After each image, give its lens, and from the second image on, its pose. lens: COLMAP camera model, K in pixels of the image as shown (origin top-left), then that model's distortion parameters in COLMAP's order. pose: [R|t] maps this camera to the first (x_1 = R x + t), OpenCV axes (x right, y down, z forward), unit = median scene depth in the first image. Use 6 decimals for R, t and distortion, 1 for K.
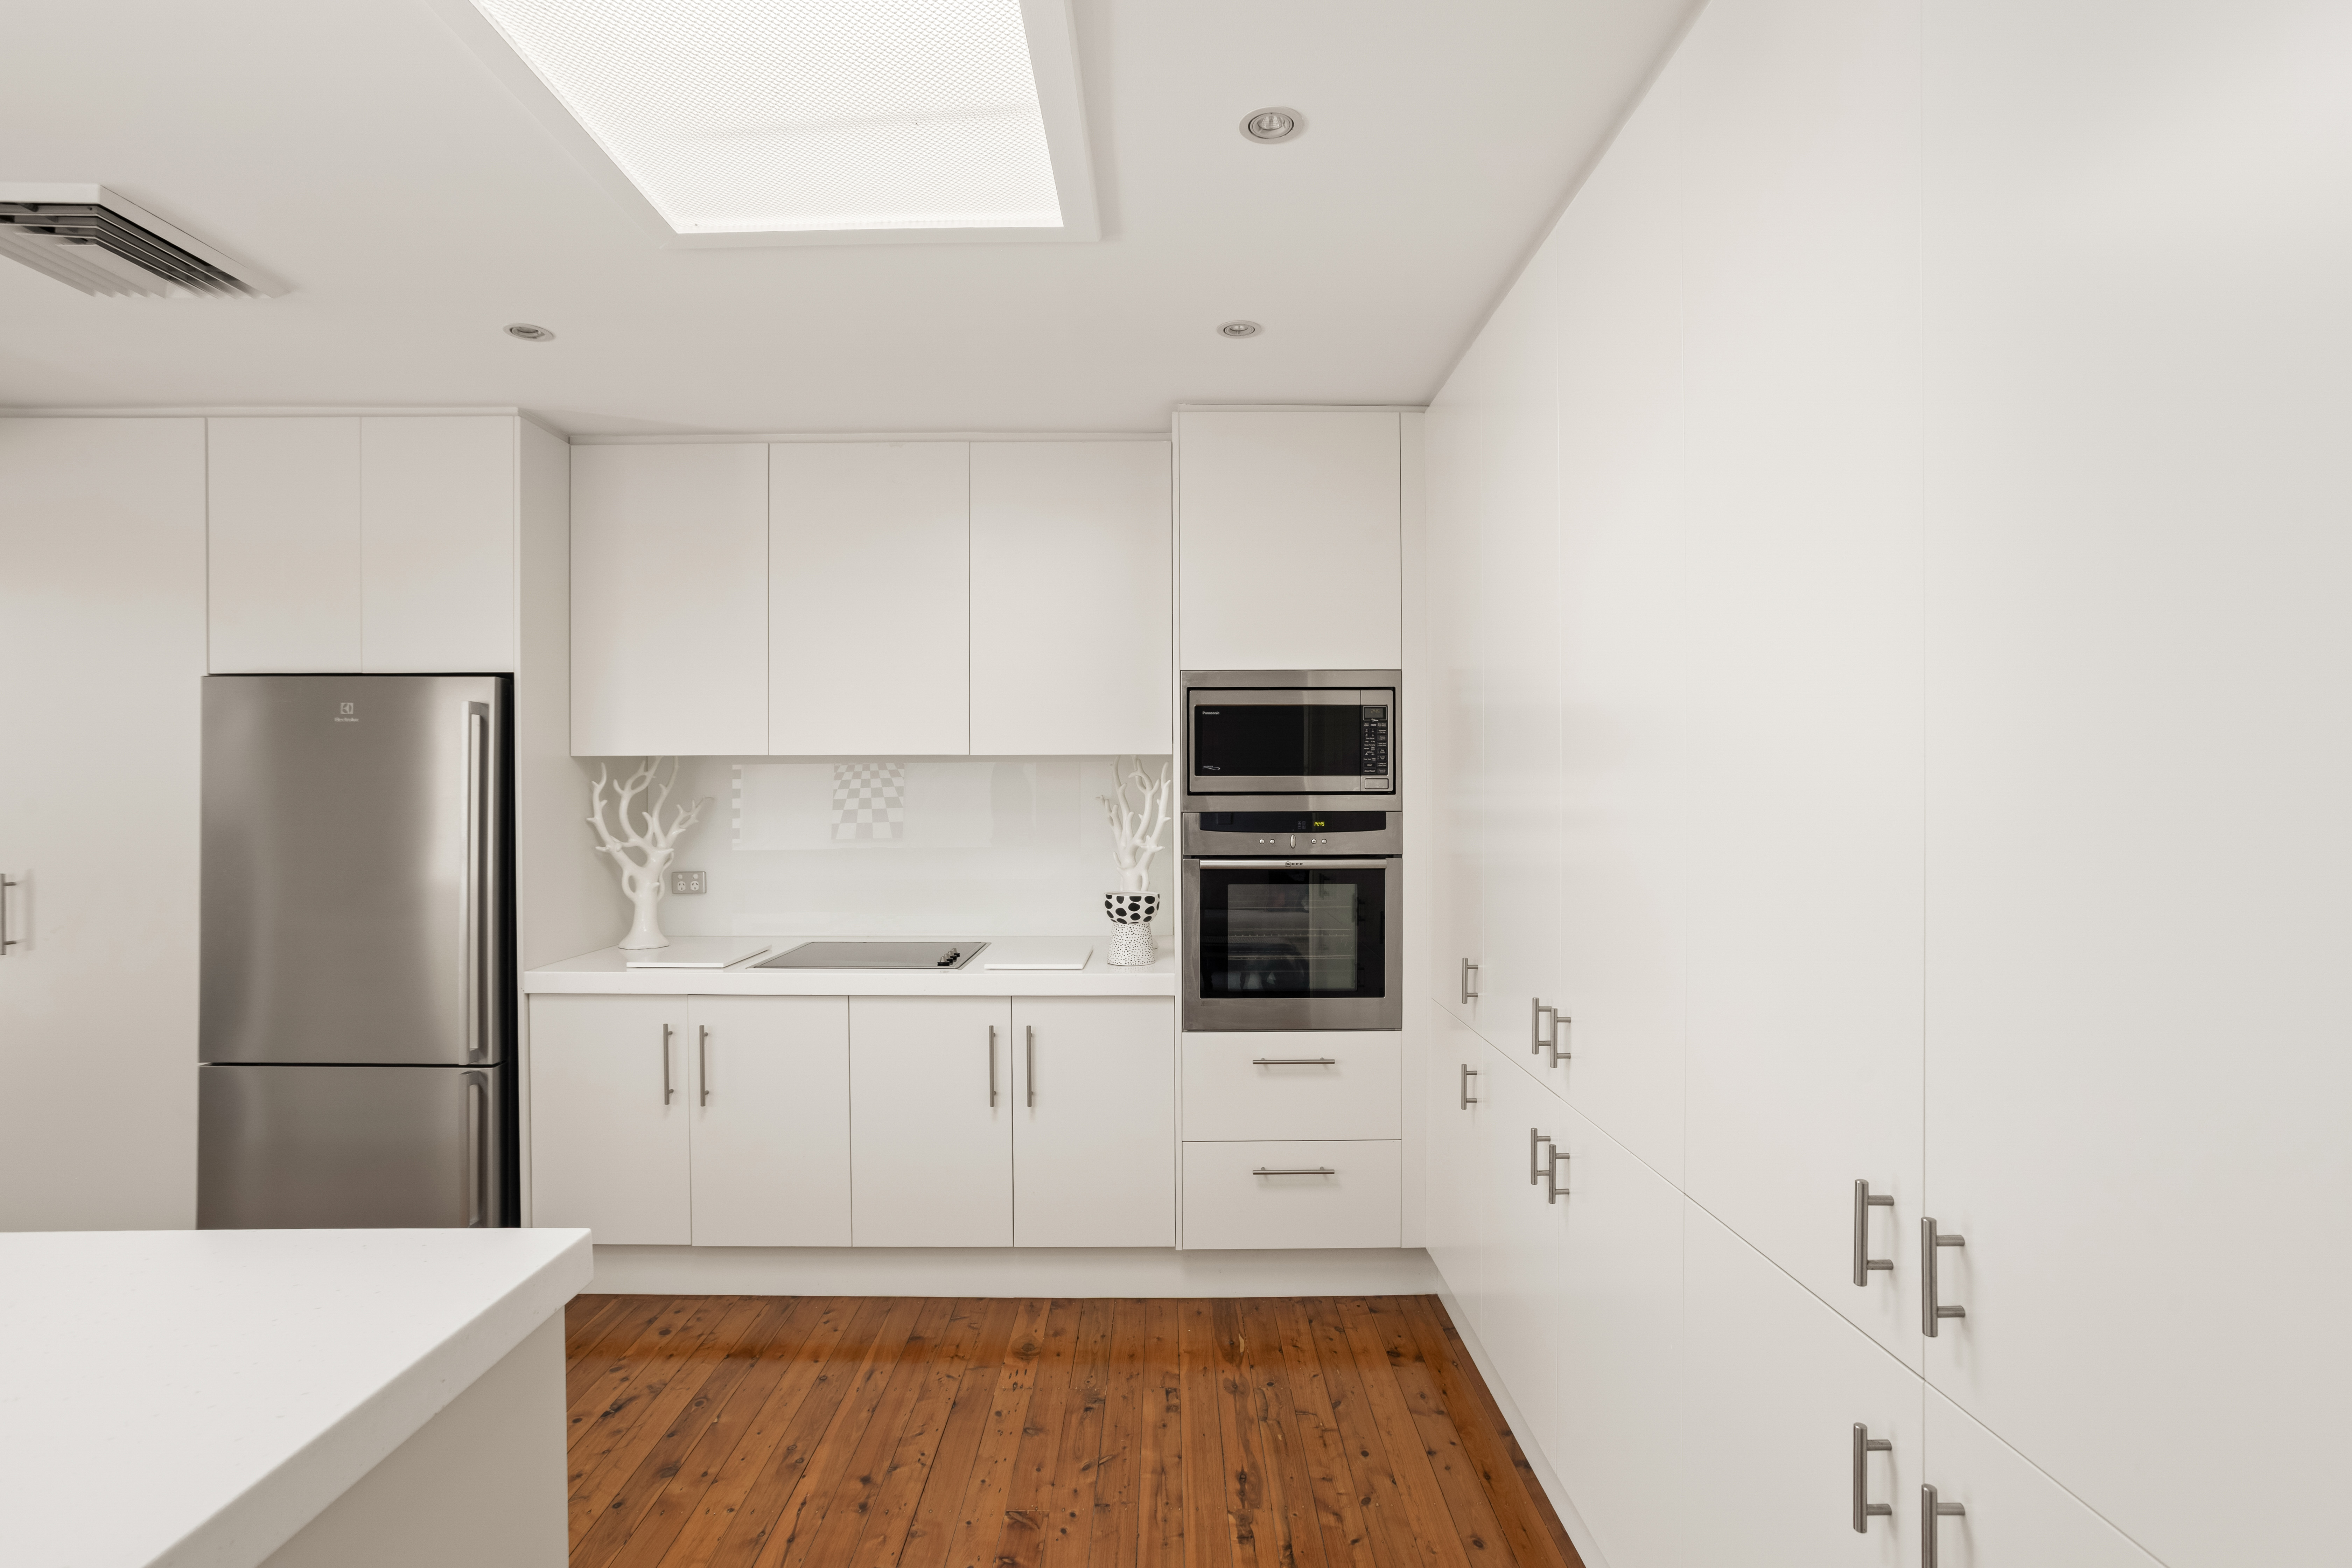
lens RADIAL K [[1152.0, 0, 1159.2], [0, 1152.0, 791.5], [0, 0, 1]] dist [-0.003056, -0.000123]
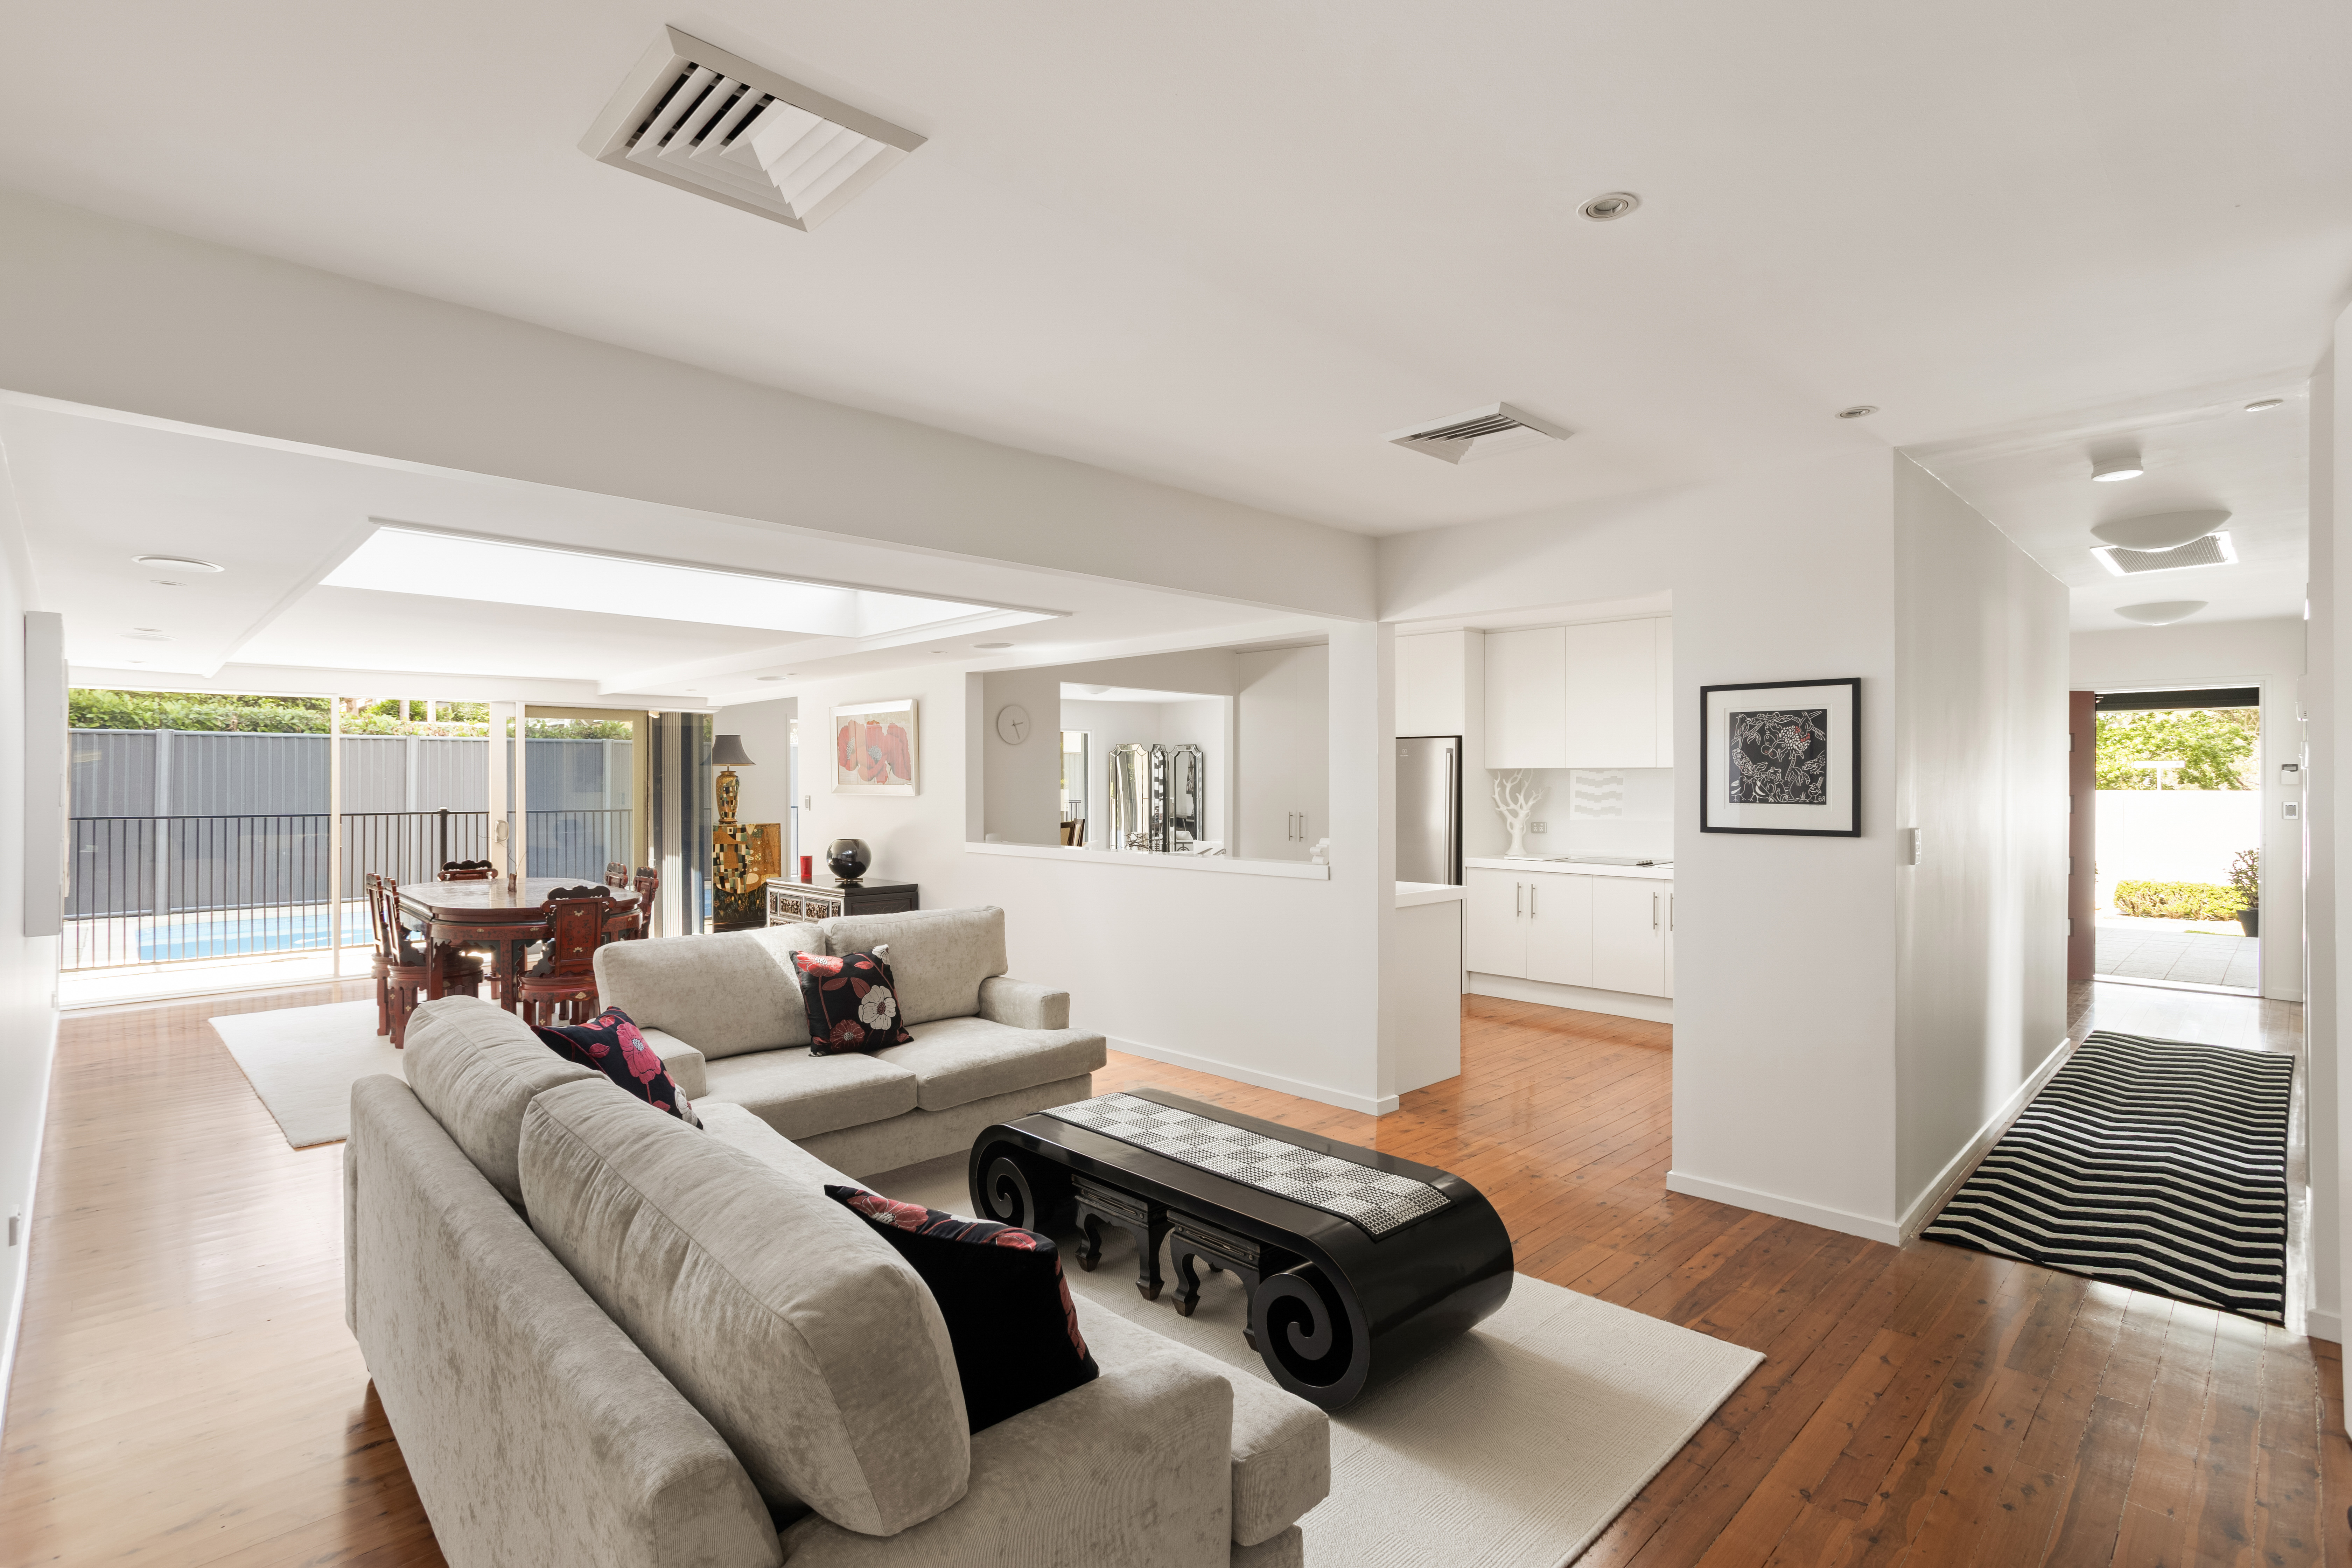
lens RADIAL K [[1132.0, 0, 1183.7], [0, 1132.0, 778.0], [0, 0, 1]] dist [-0.025838, 0.000460]
pose [[0.711552, 0.002622, -0.702629, 0.712074], [-0.006454, 0.999975, -0.002804, -0.001655], [0.702604, 0.006530, 0.711551, -1.134834]]
